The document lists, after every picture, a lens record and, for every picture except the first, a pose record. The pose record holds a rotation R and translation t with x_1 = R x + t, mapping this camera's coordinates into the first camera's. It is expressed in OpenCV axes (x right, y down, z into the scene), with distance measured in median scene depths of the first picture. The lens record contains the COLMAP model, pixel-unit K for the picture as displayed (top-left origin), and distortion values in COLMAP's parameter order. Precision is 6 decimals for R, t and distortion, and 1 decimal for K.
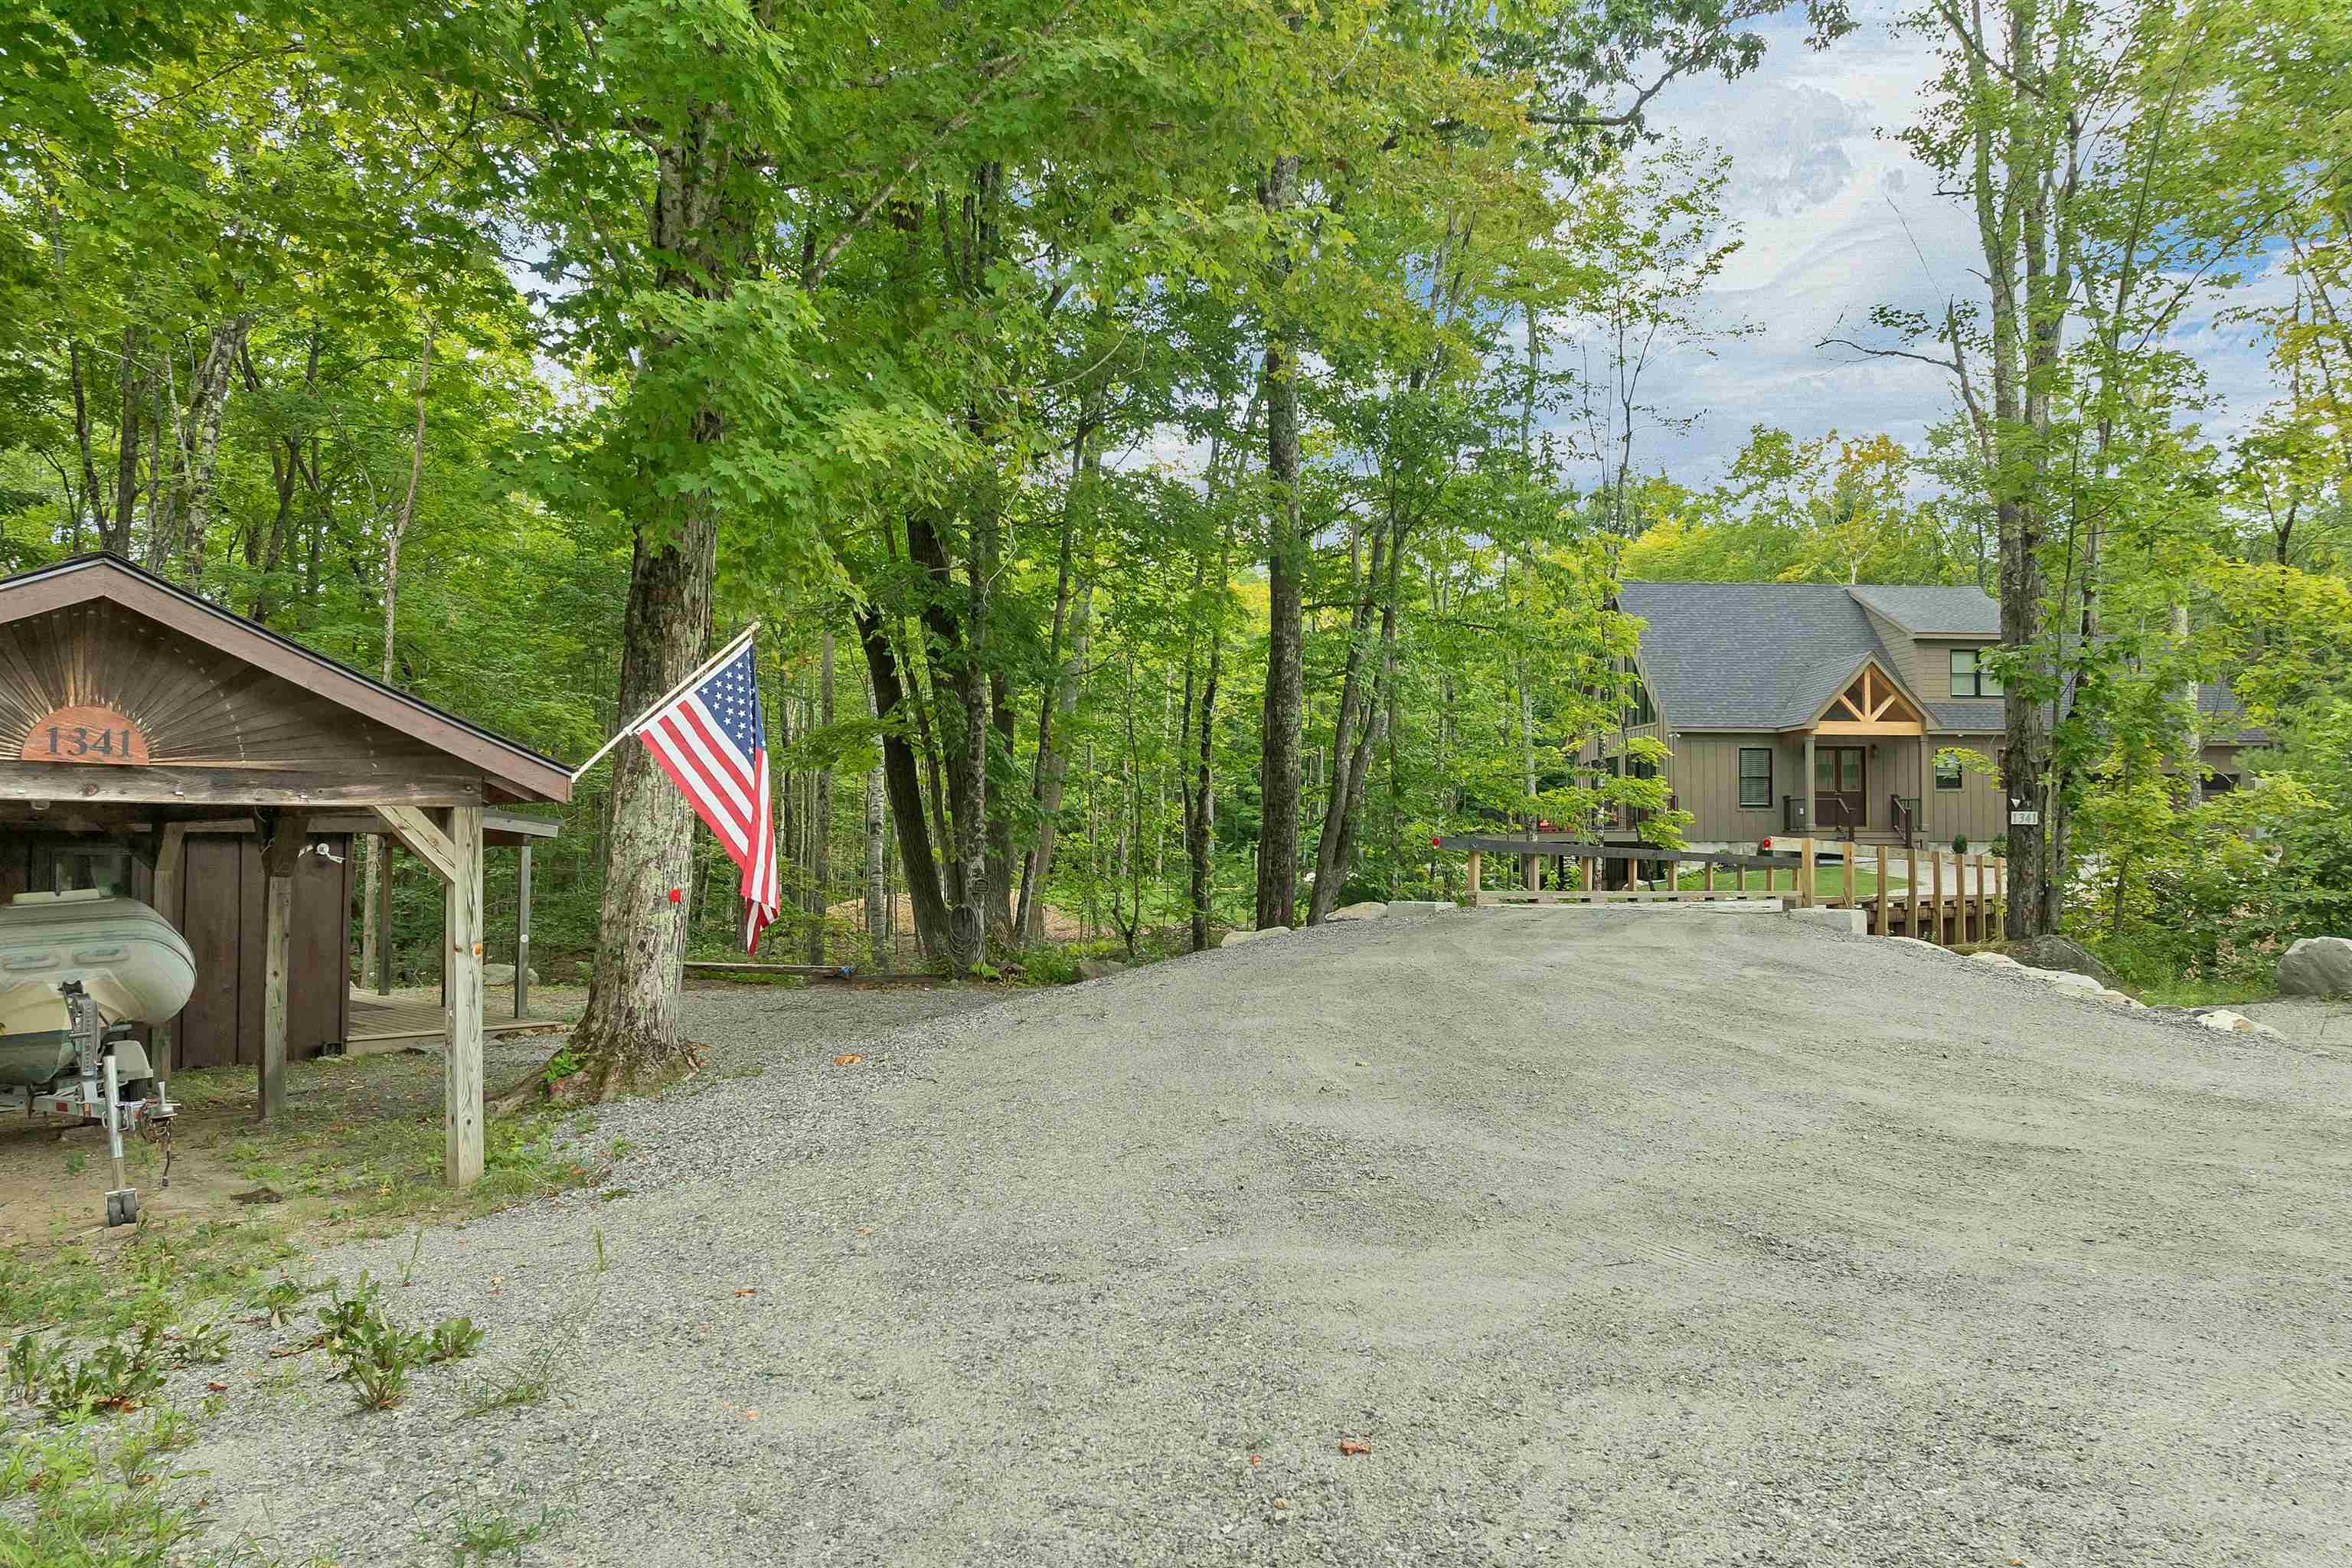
lens RADIAL K [[1701.2, 0, 1179.2], [0, 1701.2, 799.2], [0, 0, 1]] dist [-0.038171, 0.000866]
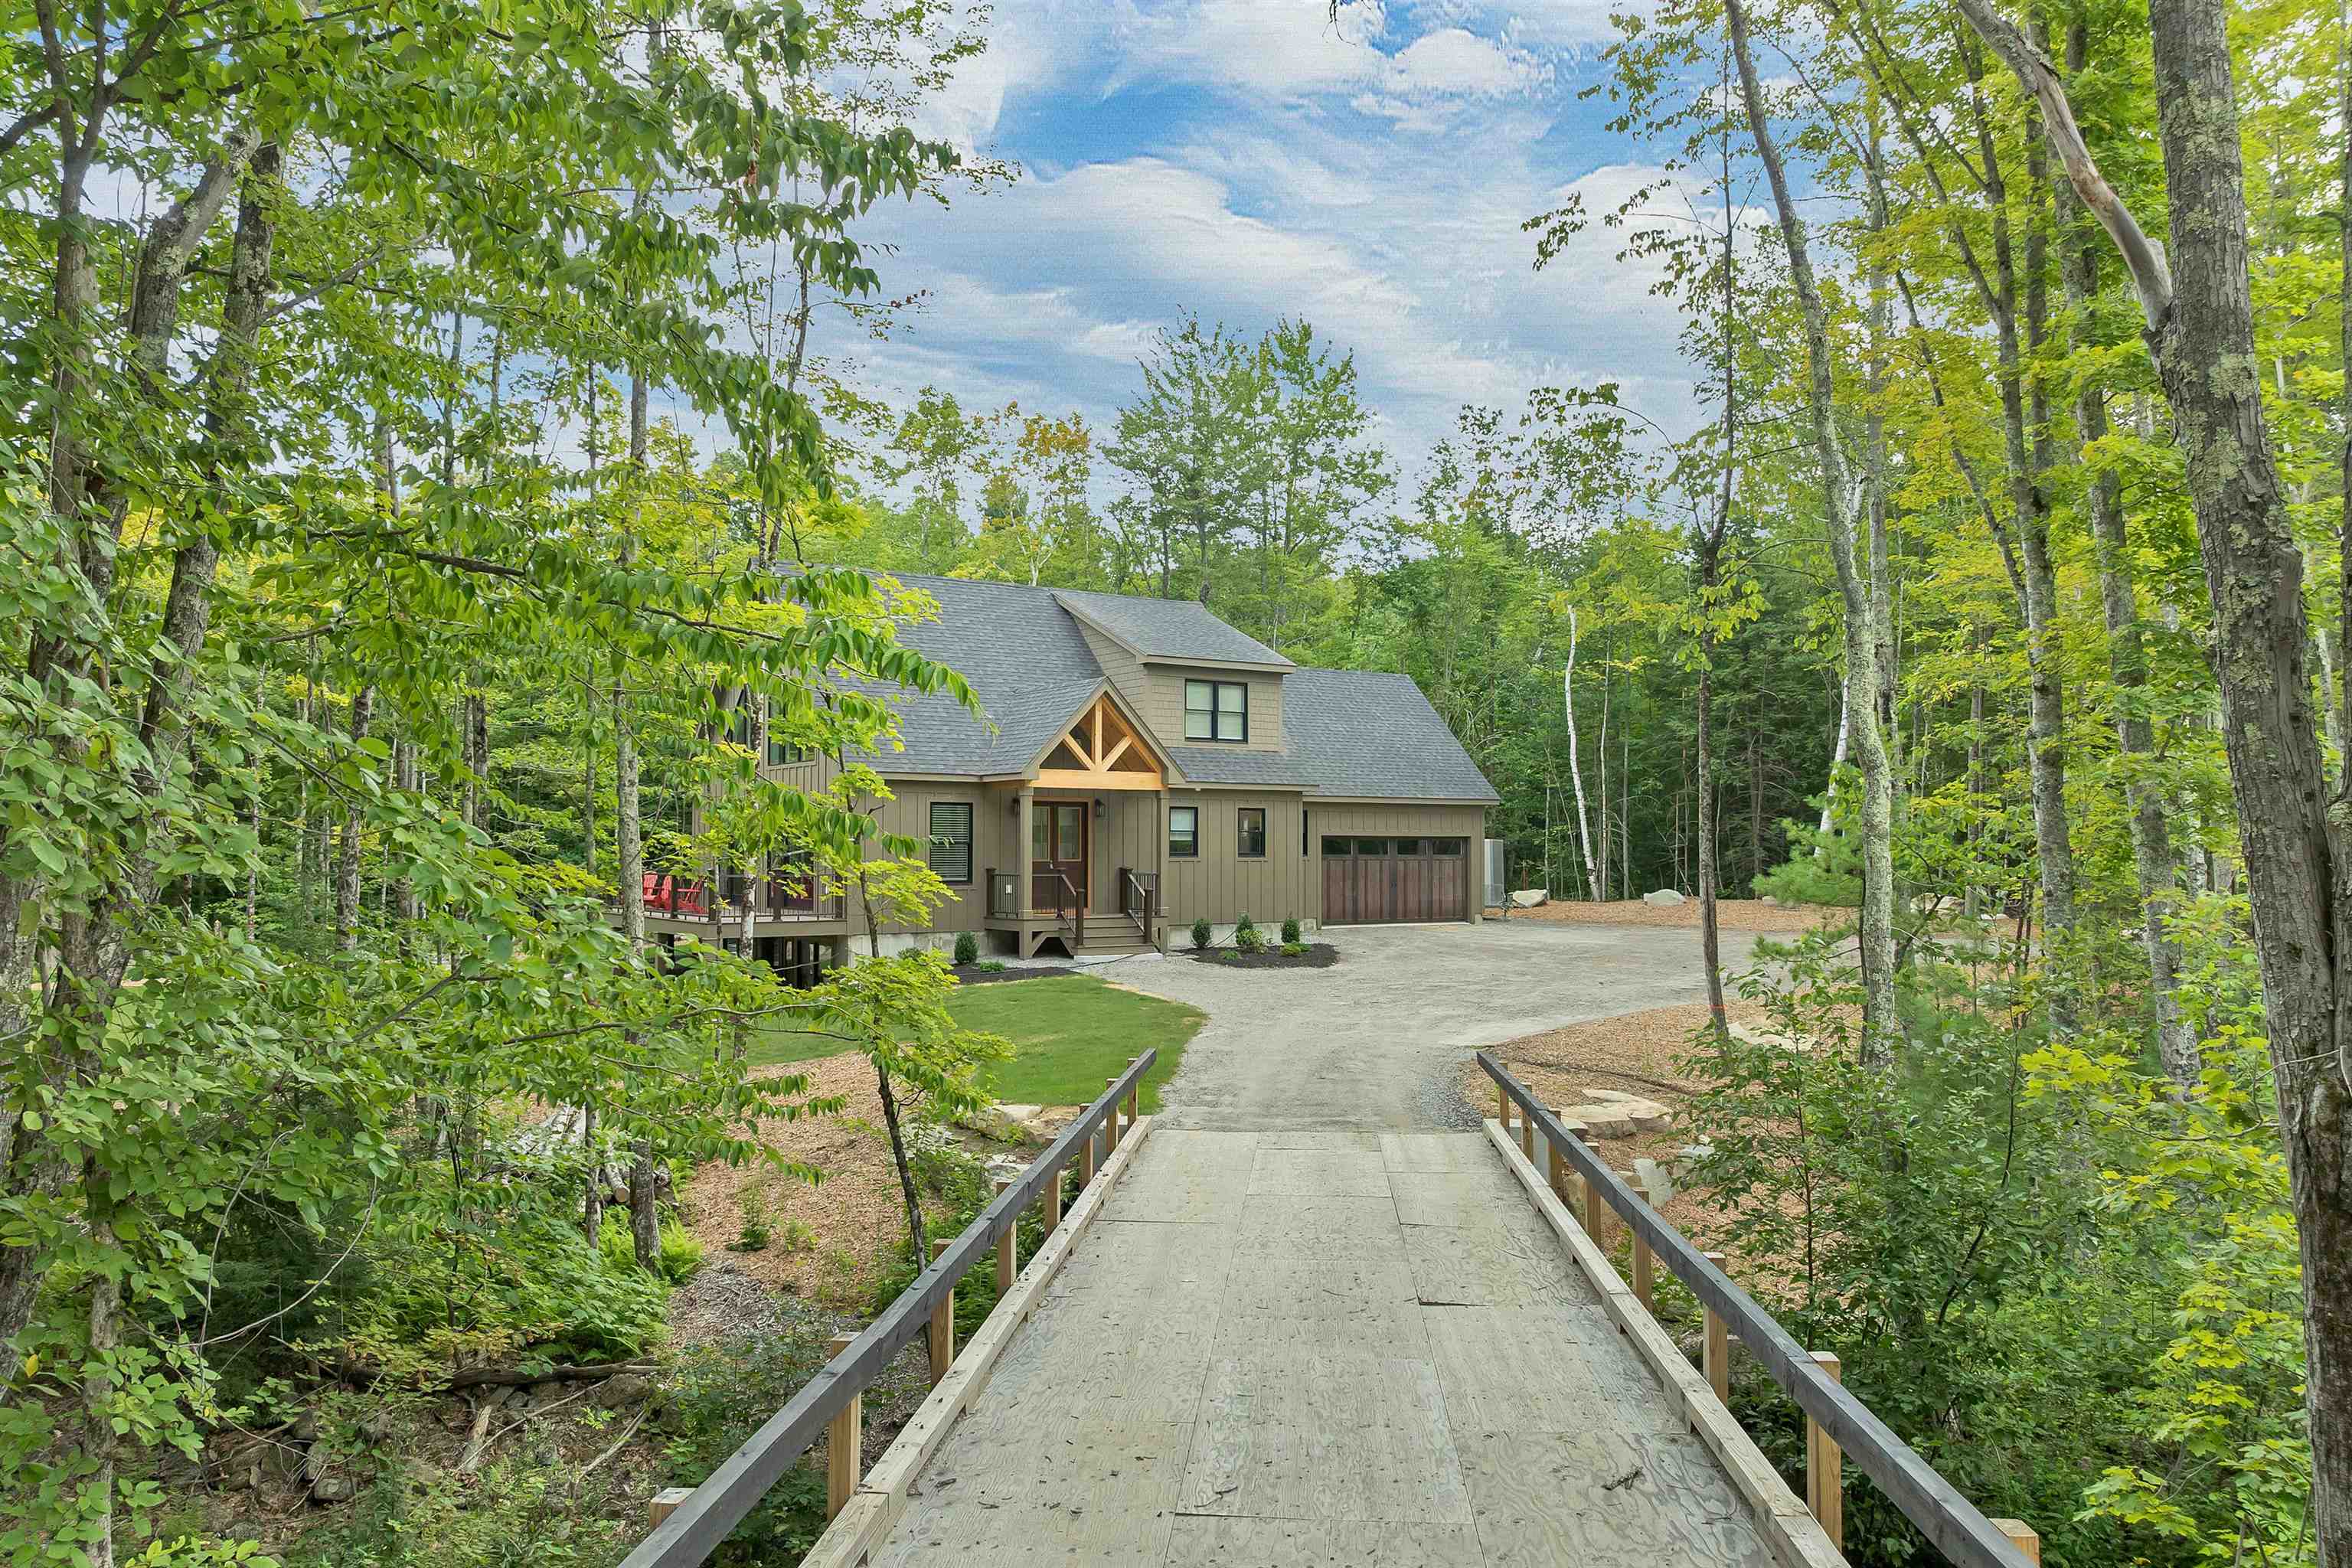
lens RADIAL K [[1690.3, 0, 1159.4], [0, 1690.3, 793.2], [0, 0, 1]] dist [0.002888, -0.000075]
pose [[0.872613, 0.016477, 0.488135, 0.140557], [-0.015046, 0.999863, -0.006853, -0.065925], [-0.488181, -0.001365, 0.872741, 0.705059]]
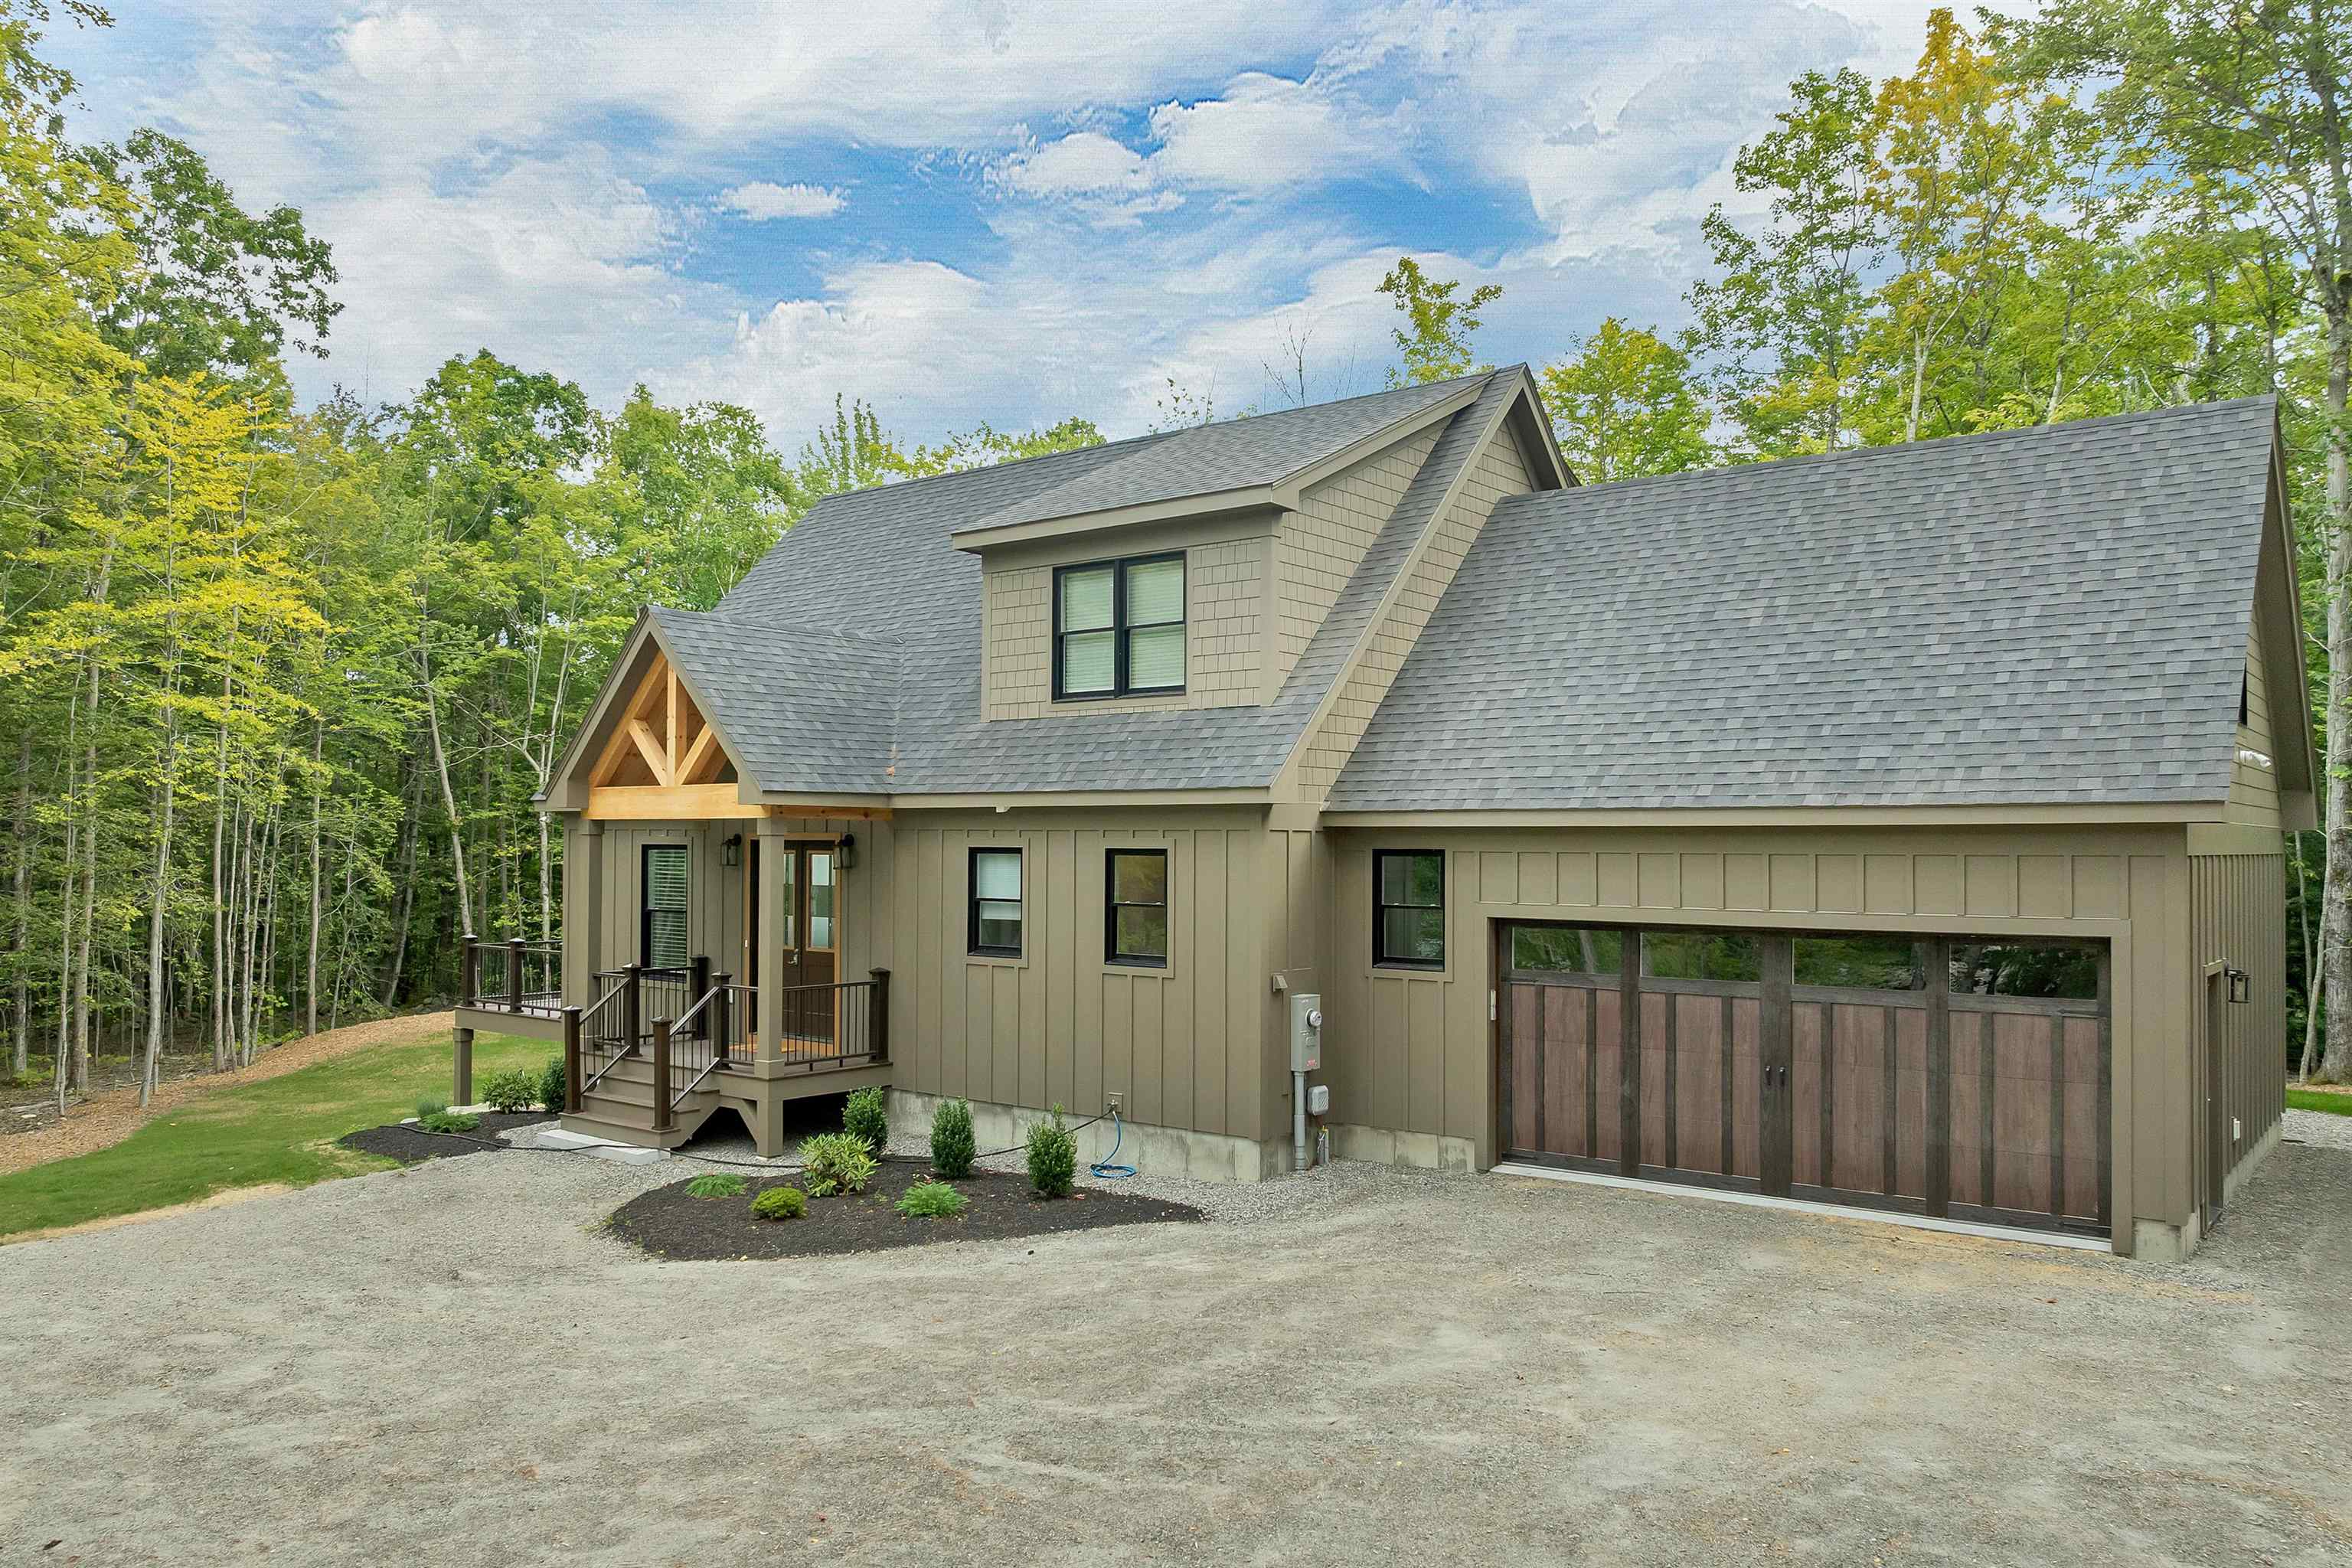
lens RADIAL K [[1701.2, 0, 1179.2], [0, 1701.2, 799.2], [0, 0, 1]] dist [-0.038171, 0.000866]
pose [[0.713855, -0.015475, -0.700123, 1.610409], [0.018894, 0.999817, -0.002835, -0.082615], [0.700039, -0.011205, 0.714017, 1.669353]]
